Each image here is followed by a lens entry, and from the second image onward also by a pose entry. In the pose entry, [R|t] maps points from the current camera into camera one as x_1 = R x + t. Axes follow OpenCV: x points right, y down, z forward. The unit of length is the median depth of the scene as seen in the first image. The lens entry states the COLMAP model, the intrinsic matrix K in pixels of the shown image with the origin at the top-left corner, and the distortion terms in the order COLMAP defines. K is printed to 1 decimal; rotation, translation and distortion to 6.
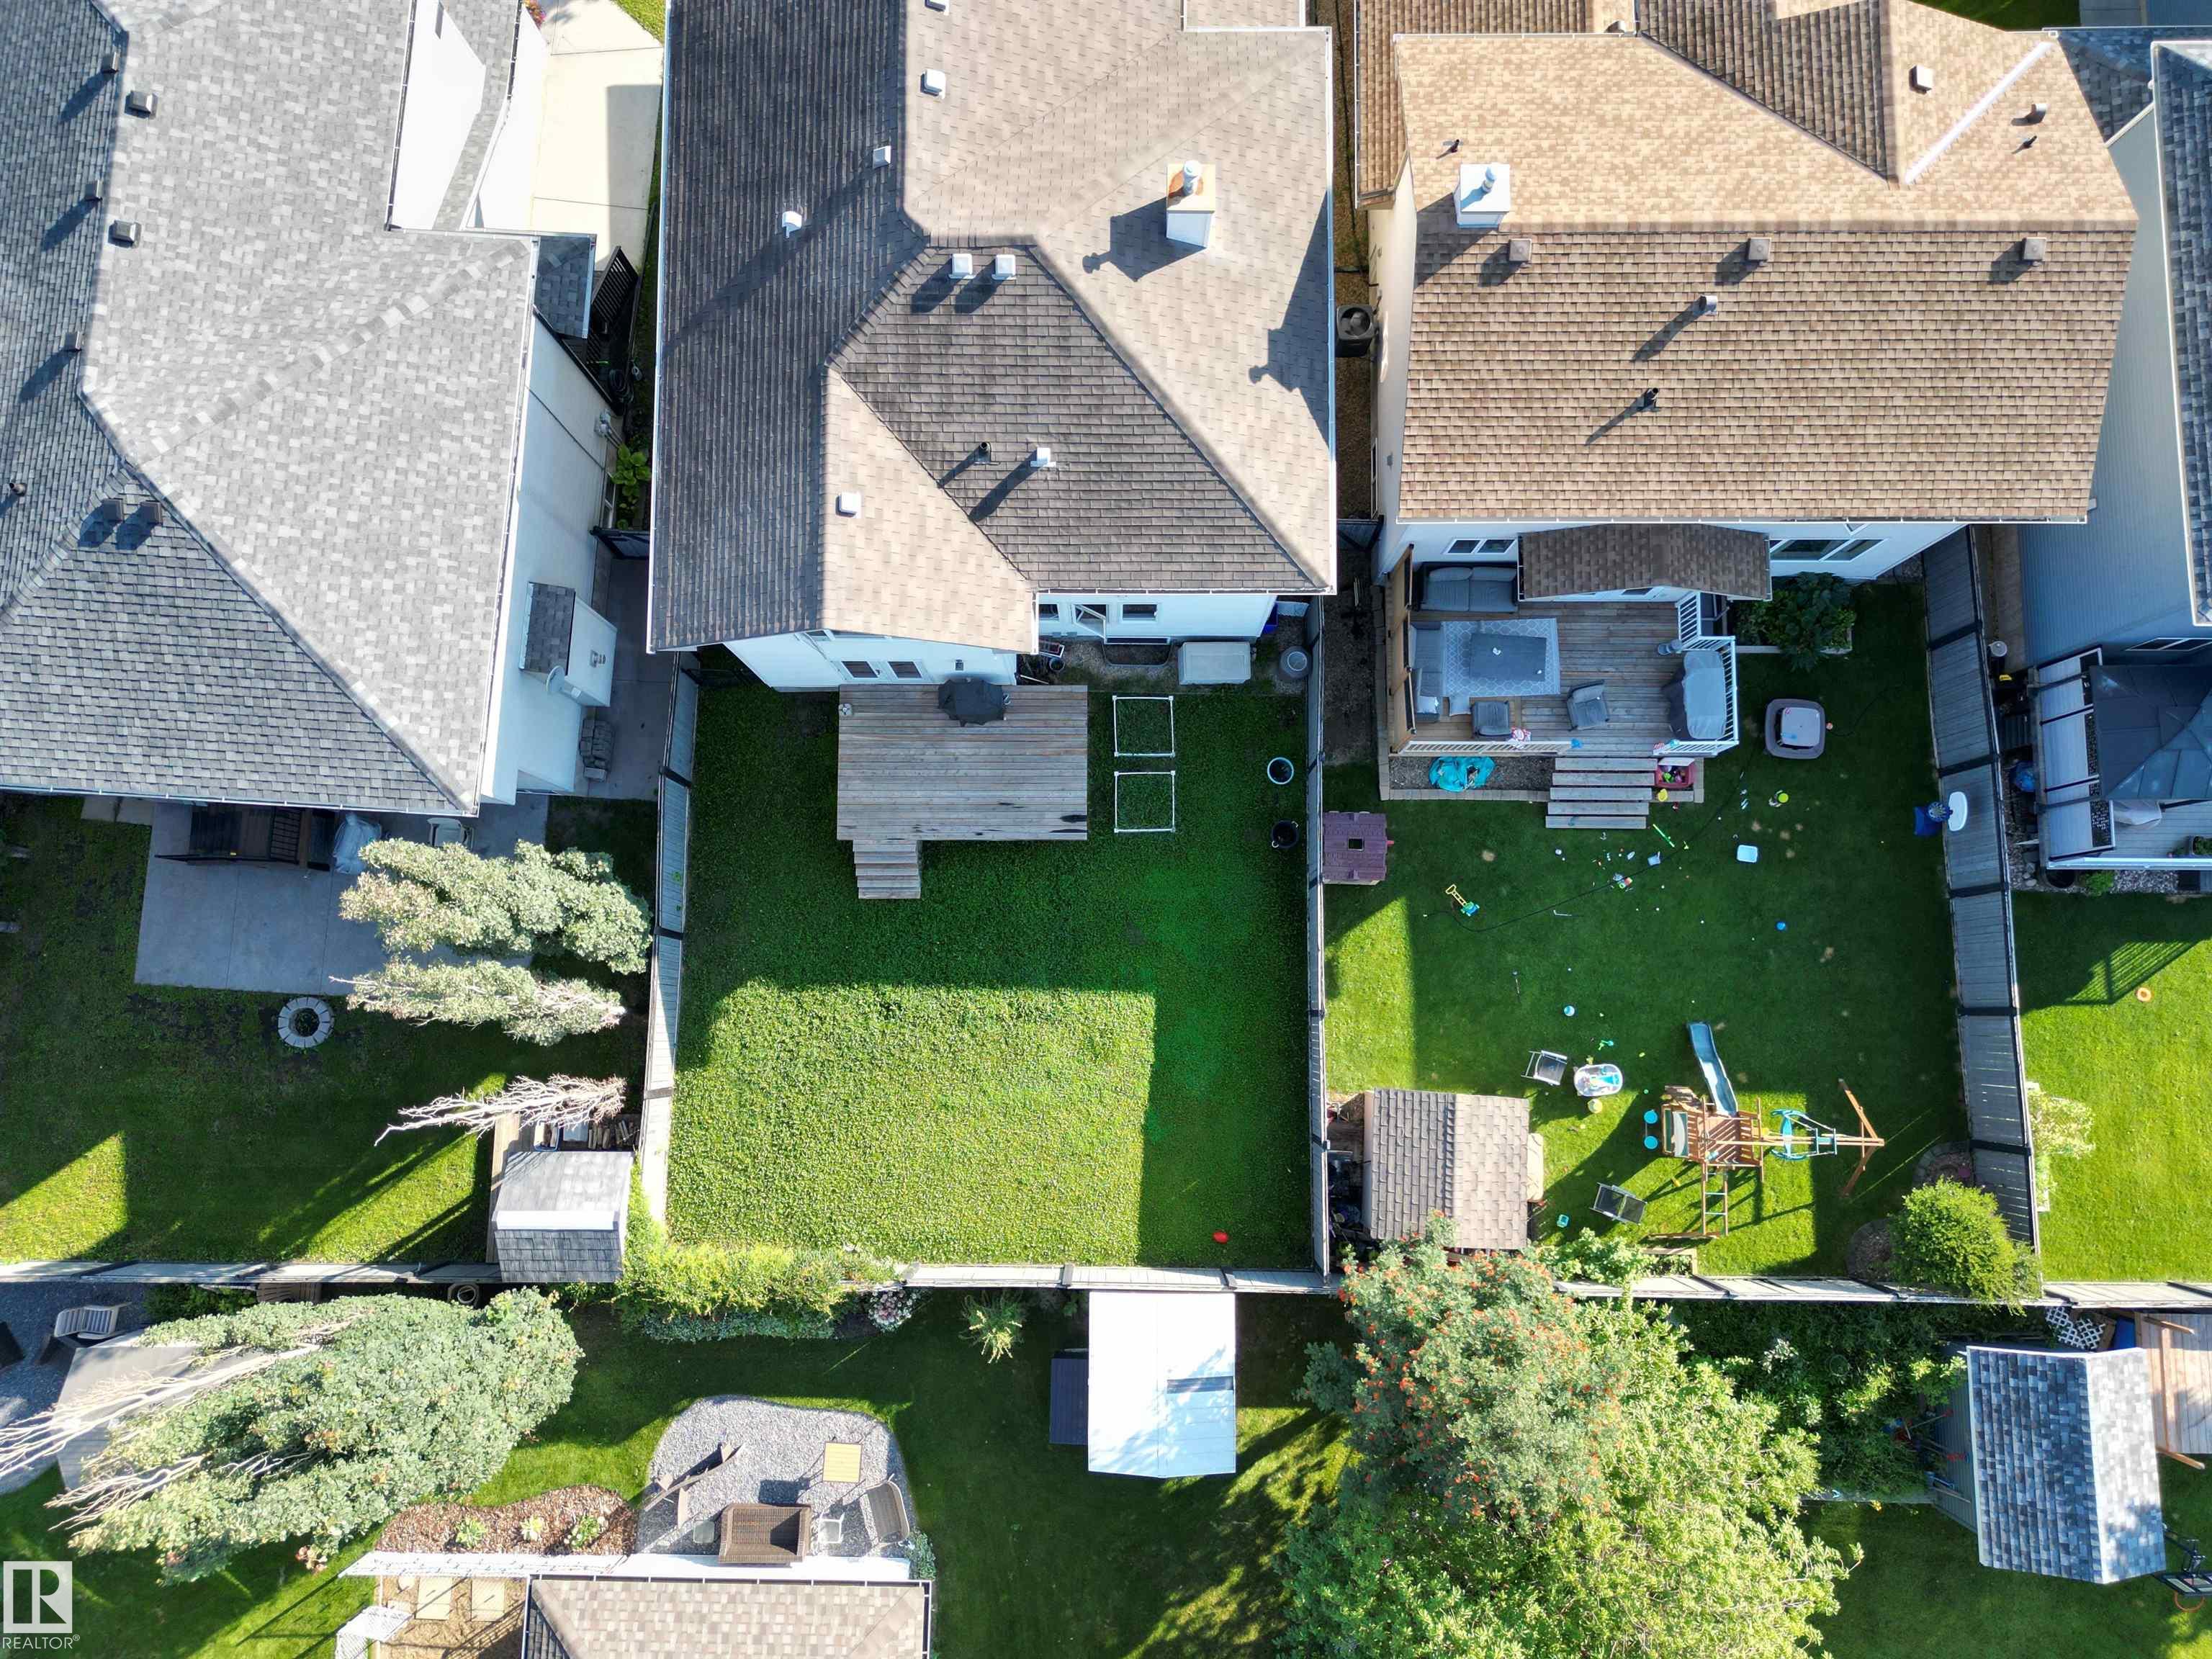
lens RADIAL K [[1561.9, 0, 1095.4], [0, 1561.9, 829.3], [0, 0, 1]] dist [0.069045, -0.066086]
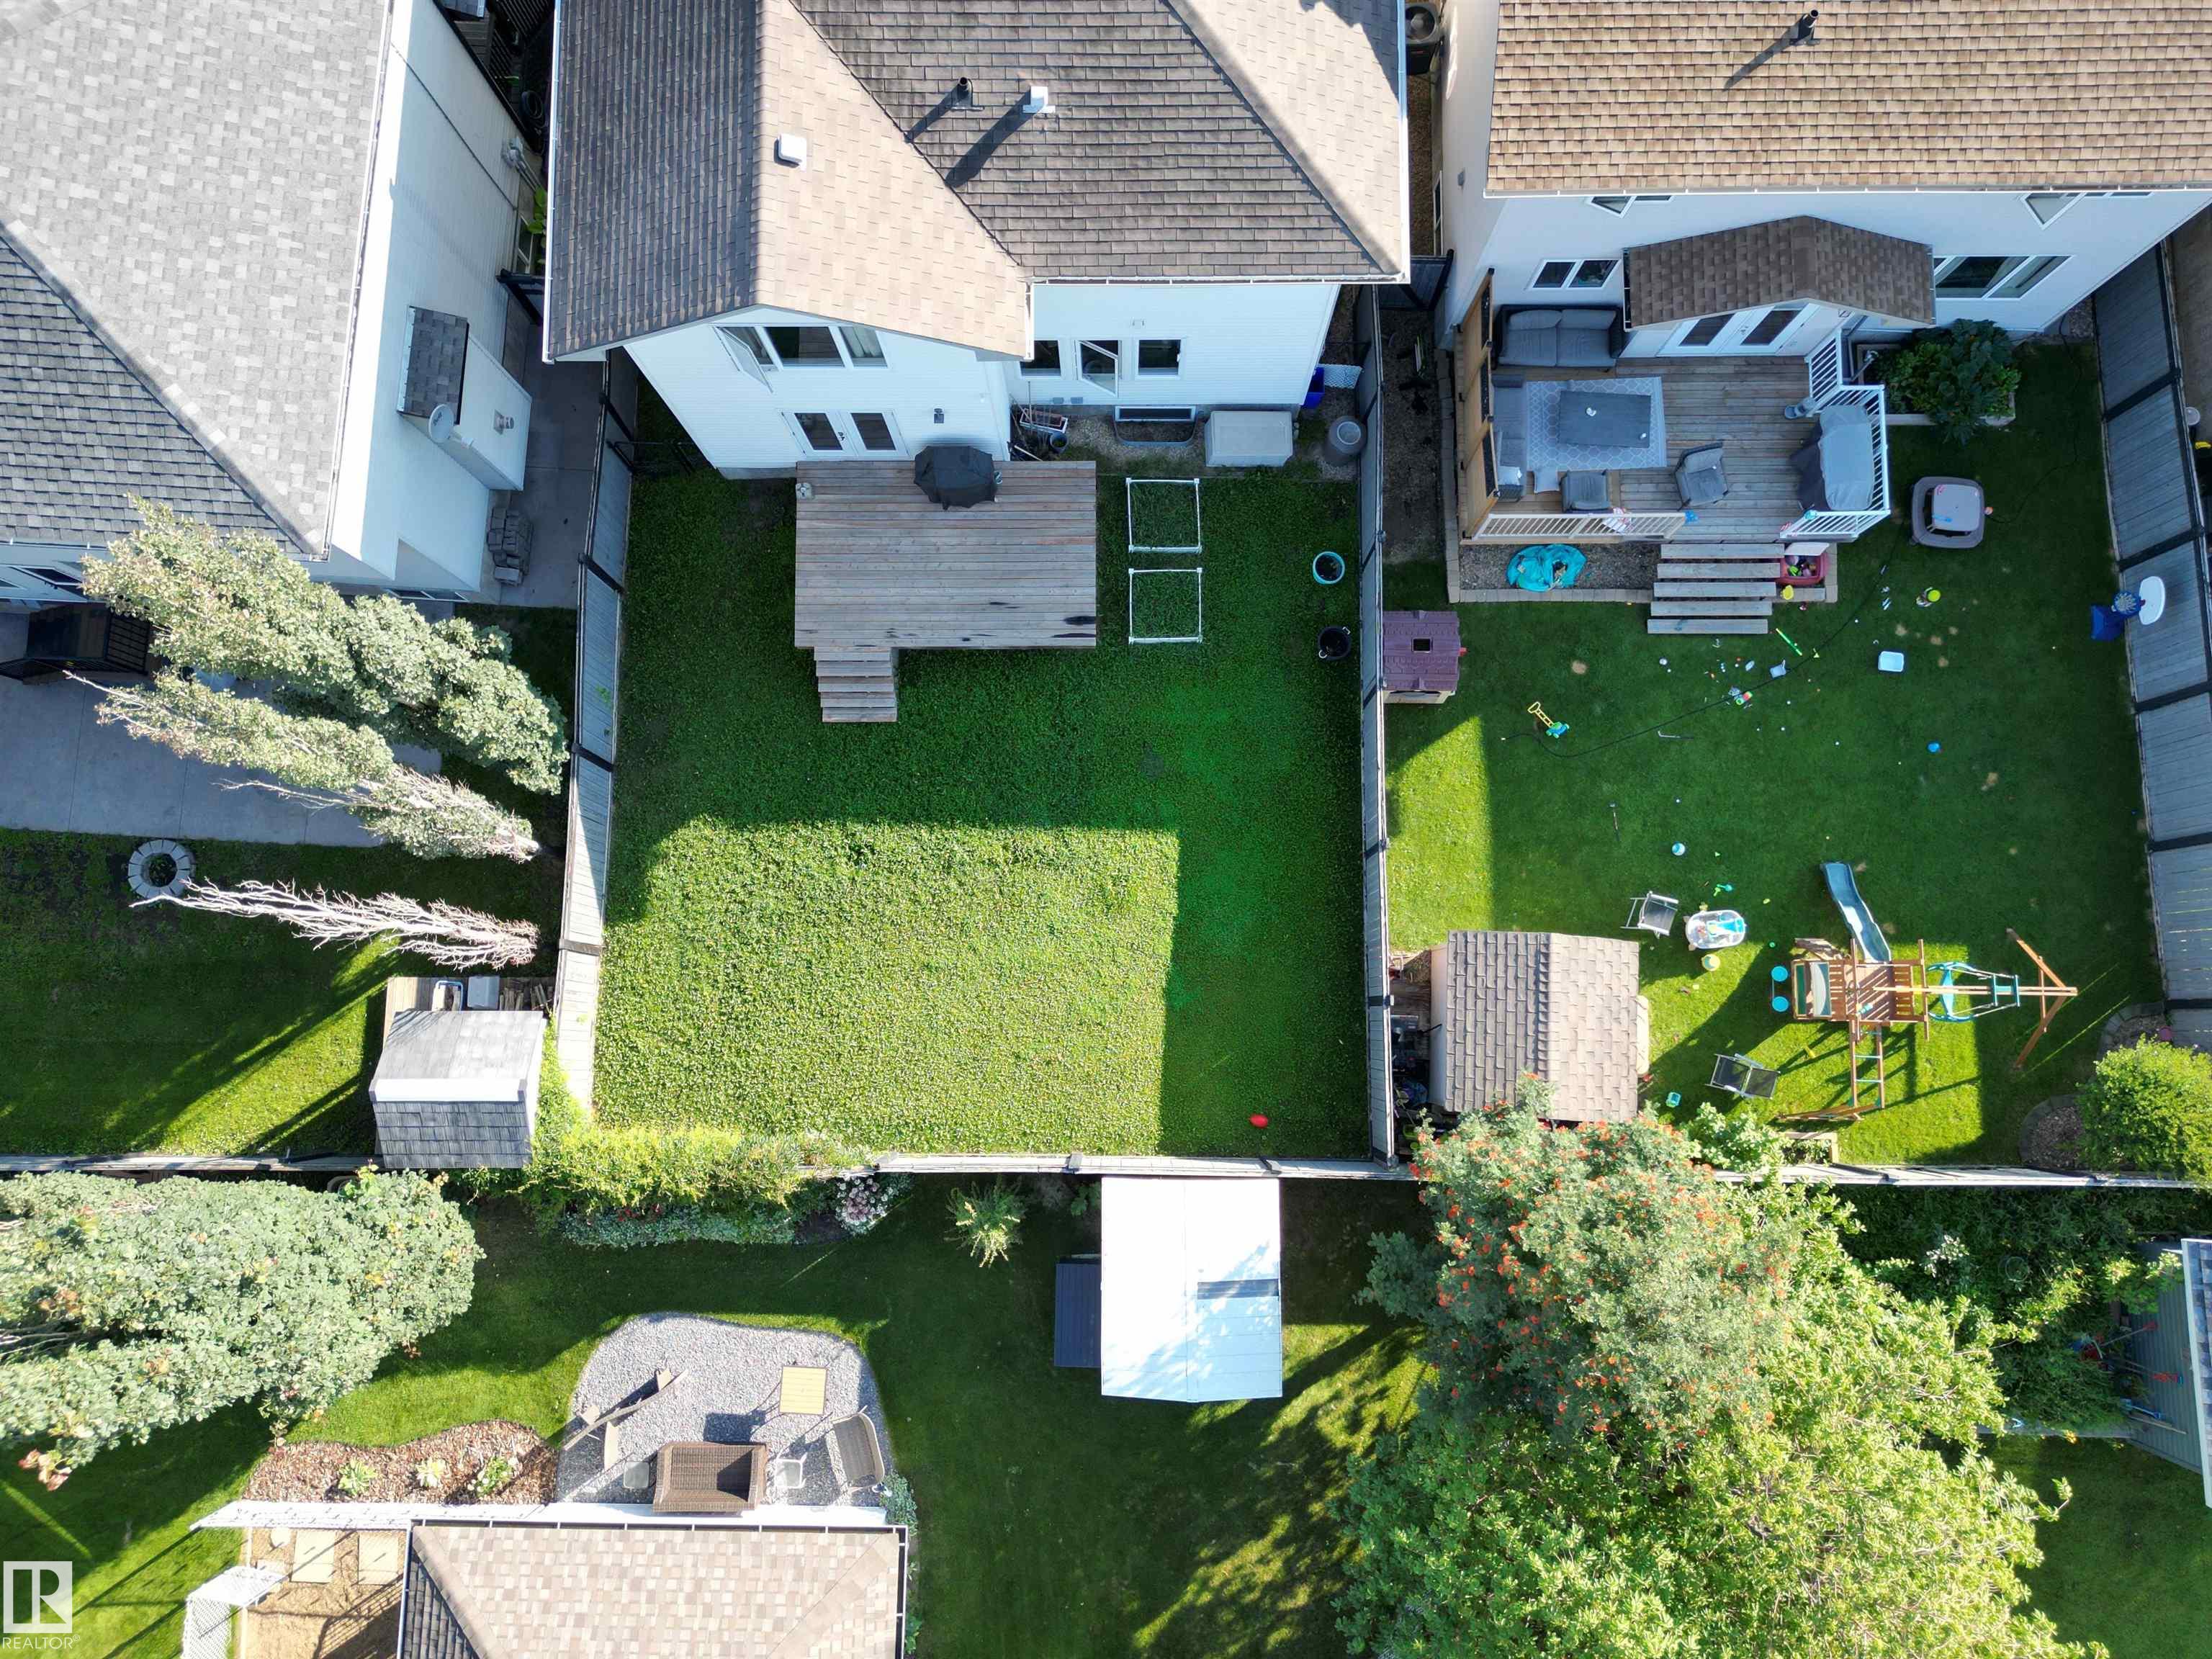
lens RADIAL K [[1561.9, 0, 1095.4], [0, 1561.9, 829.3], [0, 0, 1]] dist [0.069045, -0.066086]
pose [[0.999976, -0.004438, -0.005356, -0.001891], [0.004415, 0.999982, -0.004159, 0.112290], [0.005374, 0.004135, 0.999977, 0.175601]]
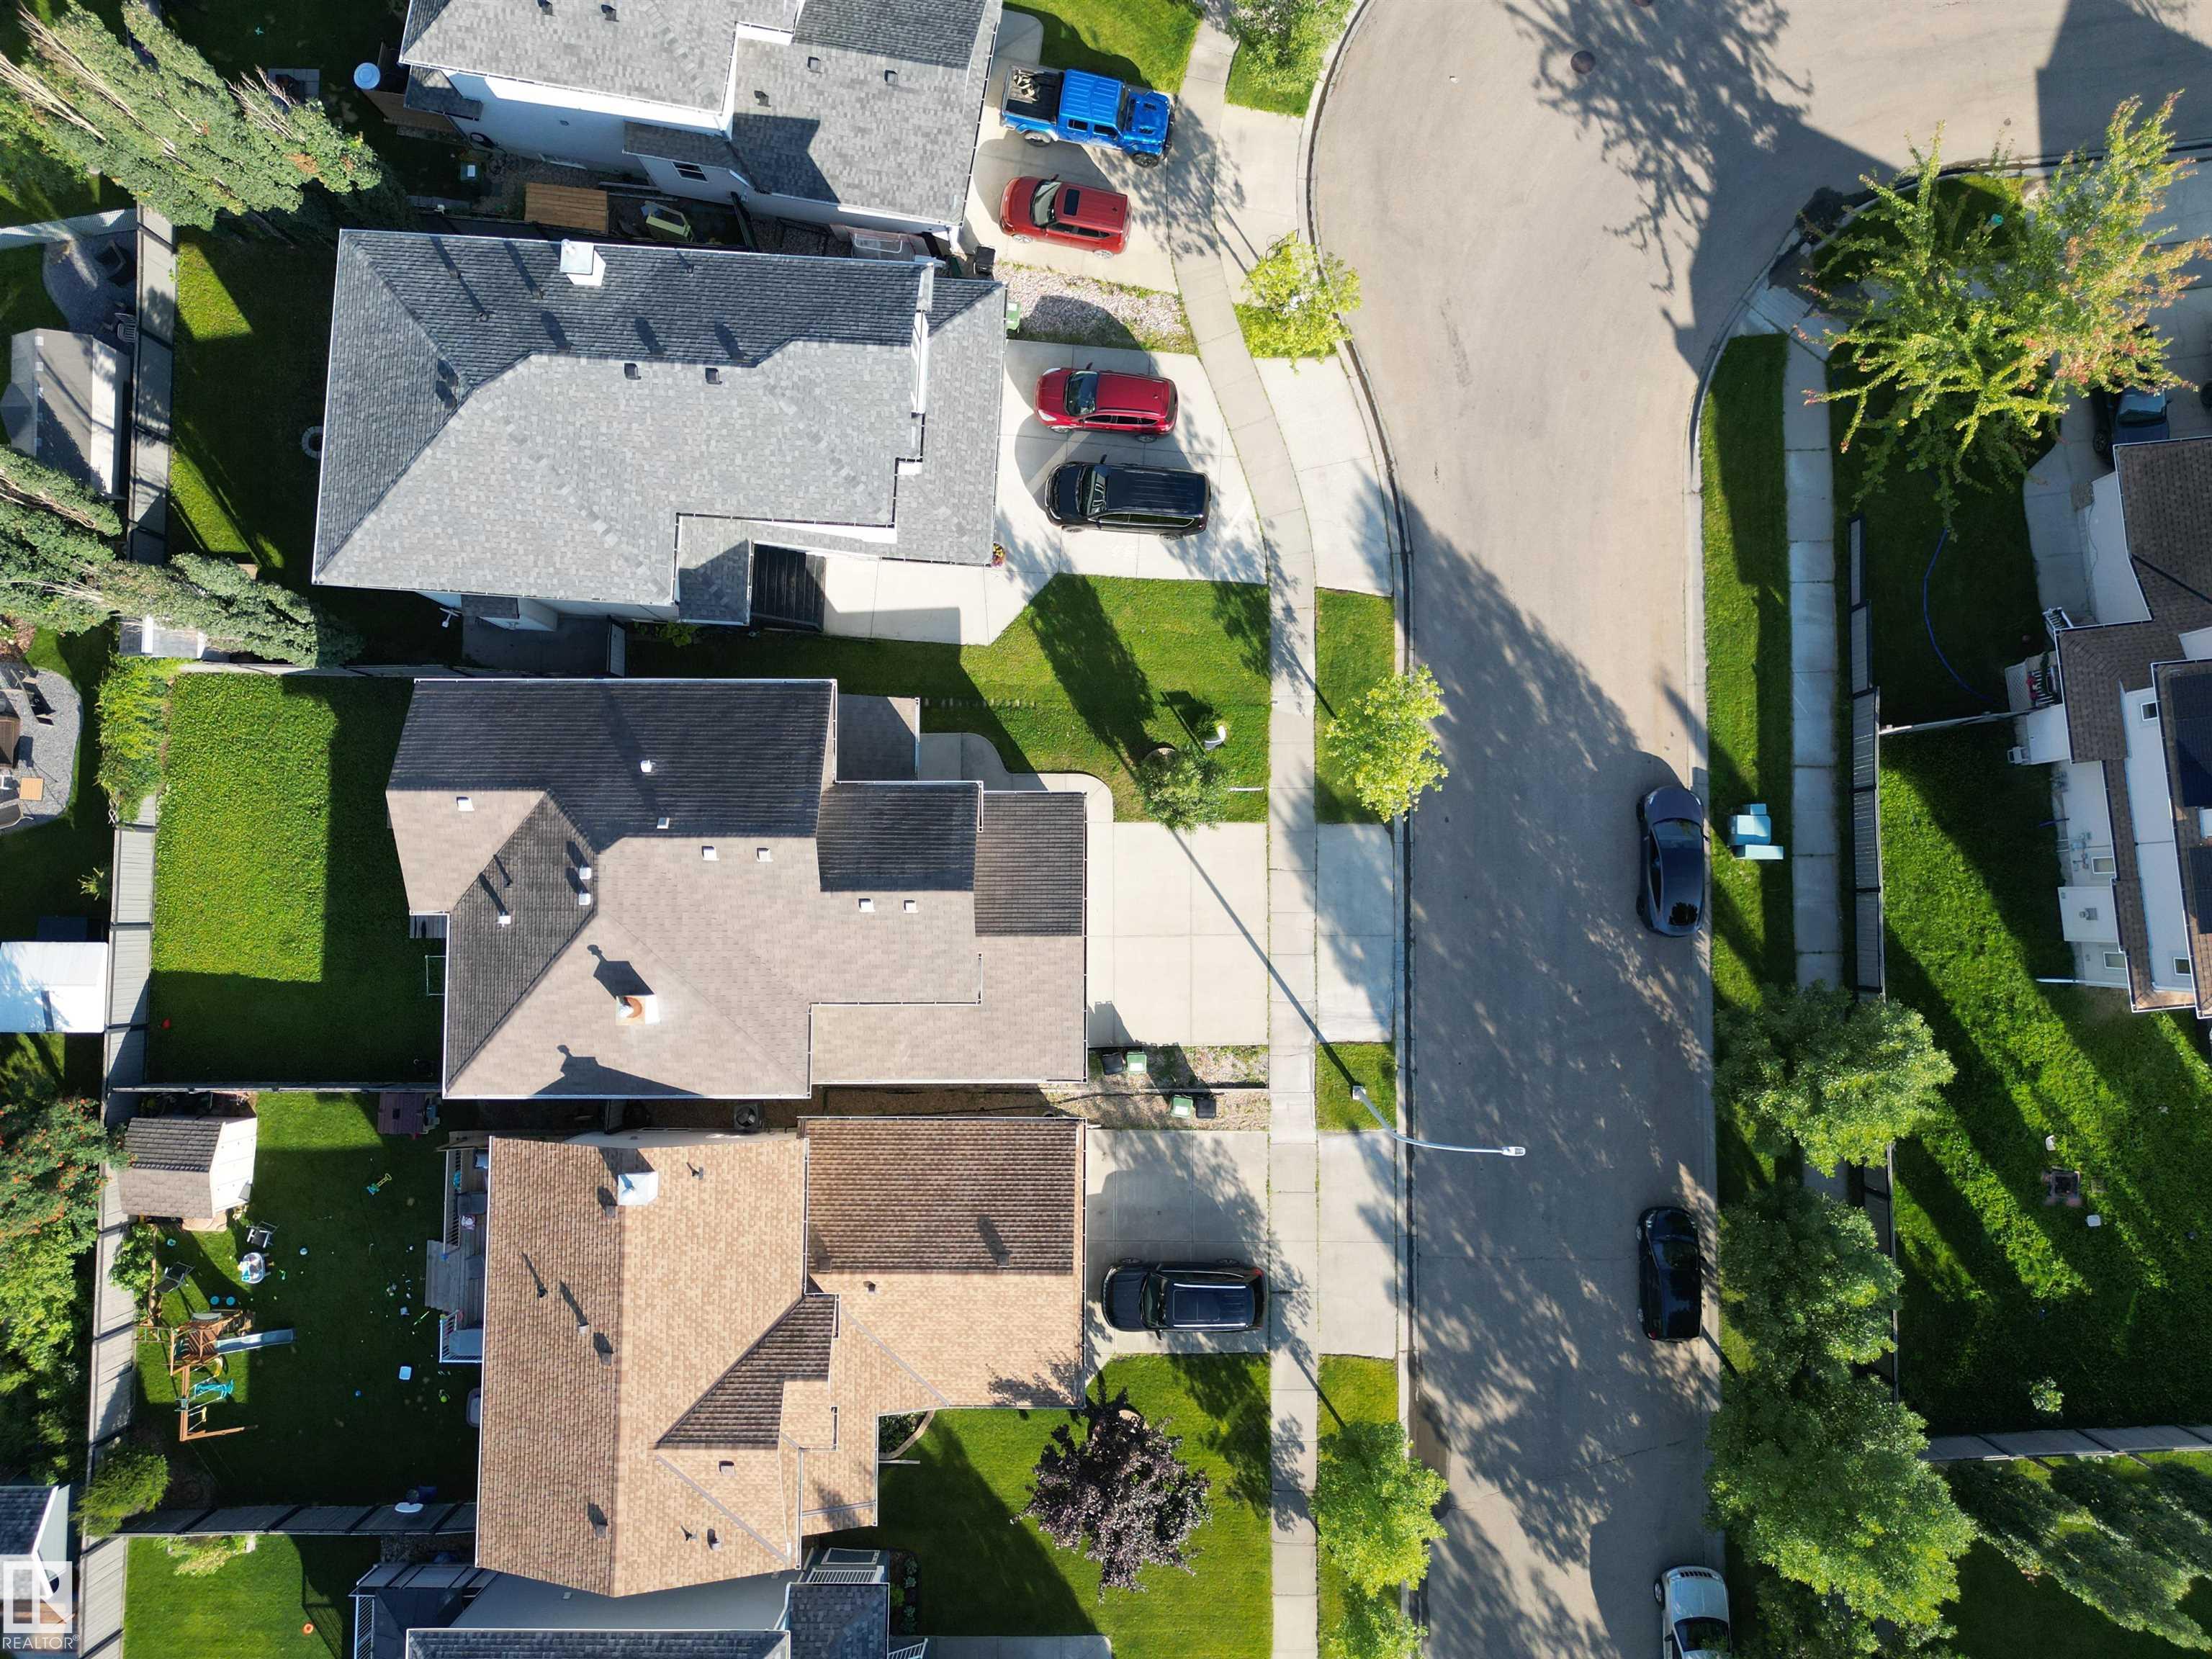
lens RADIAL K [[1561.9, 0, 1095.4], [0, 1561.9, 829.3], [0, 0, 1]] dist [0.069045, -0.066086]
pose [[0.001639, 0.999136, -0.041518, -0.048923], [-0.990683, 0.007276, 0.135992, -0.910957], [0.136177, 0.040908, 0.989840, -0.472920]]
